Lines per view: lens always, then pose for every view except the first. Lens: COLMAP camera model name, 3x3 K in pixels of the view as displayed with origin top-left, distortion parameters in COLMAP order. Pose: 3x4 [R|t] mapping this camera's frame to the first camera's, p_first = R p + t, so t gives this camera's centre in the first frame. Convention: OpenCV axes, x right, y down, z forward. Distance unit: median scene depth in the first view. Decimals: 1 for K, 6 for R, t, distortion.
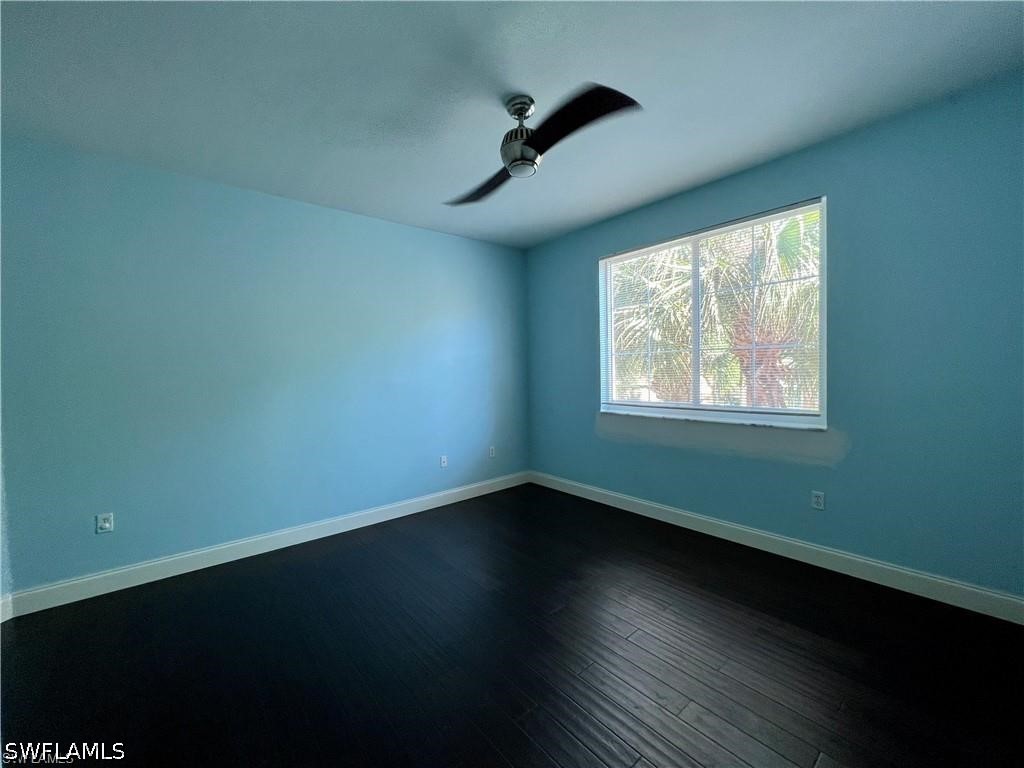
lens RADIAL K [[410.2, 0, 513.7], [0, 410.2, 382.4], [0, 0, 1]] dist [-0.001033, -0.000133]
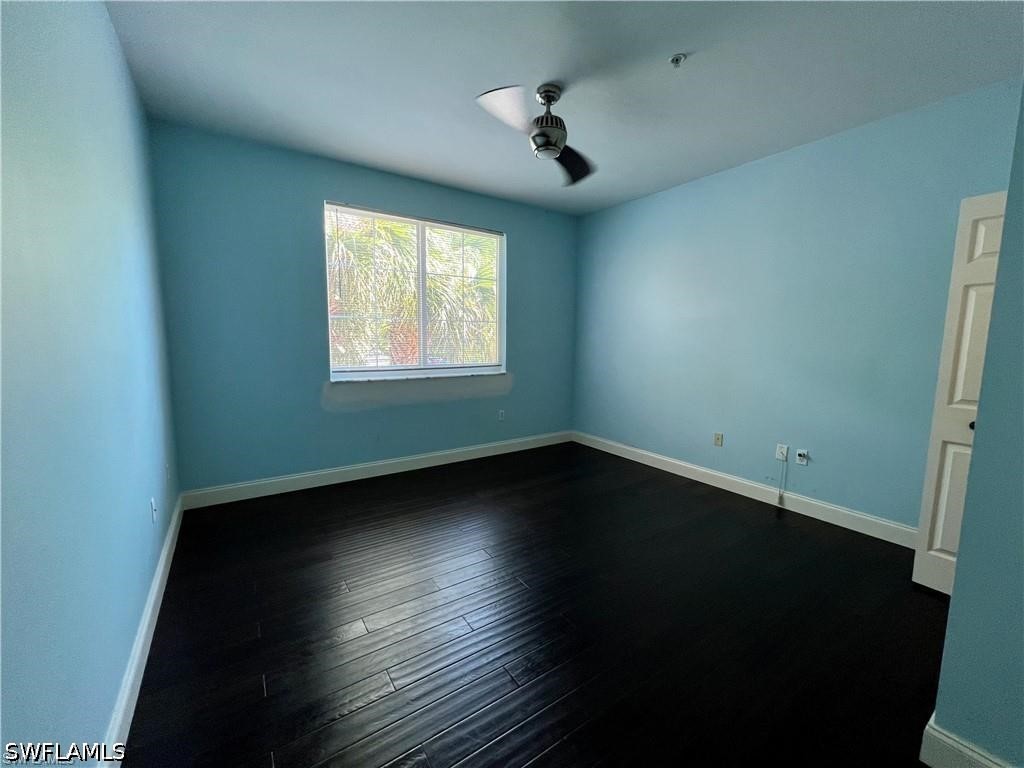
lens RADIAL K [[410.2, 0, 513.7], [0, 410.2, 382.4], [0, 0, 1]] dist [-0.001033, -0.000133]
pose [[0.083383, -0.091203, 0.992335, -0.718330], [0.015156, 0.995804, 0.090249, -0.000004], [-0.996402, 0.007515, 0.084415, 0.622215]]
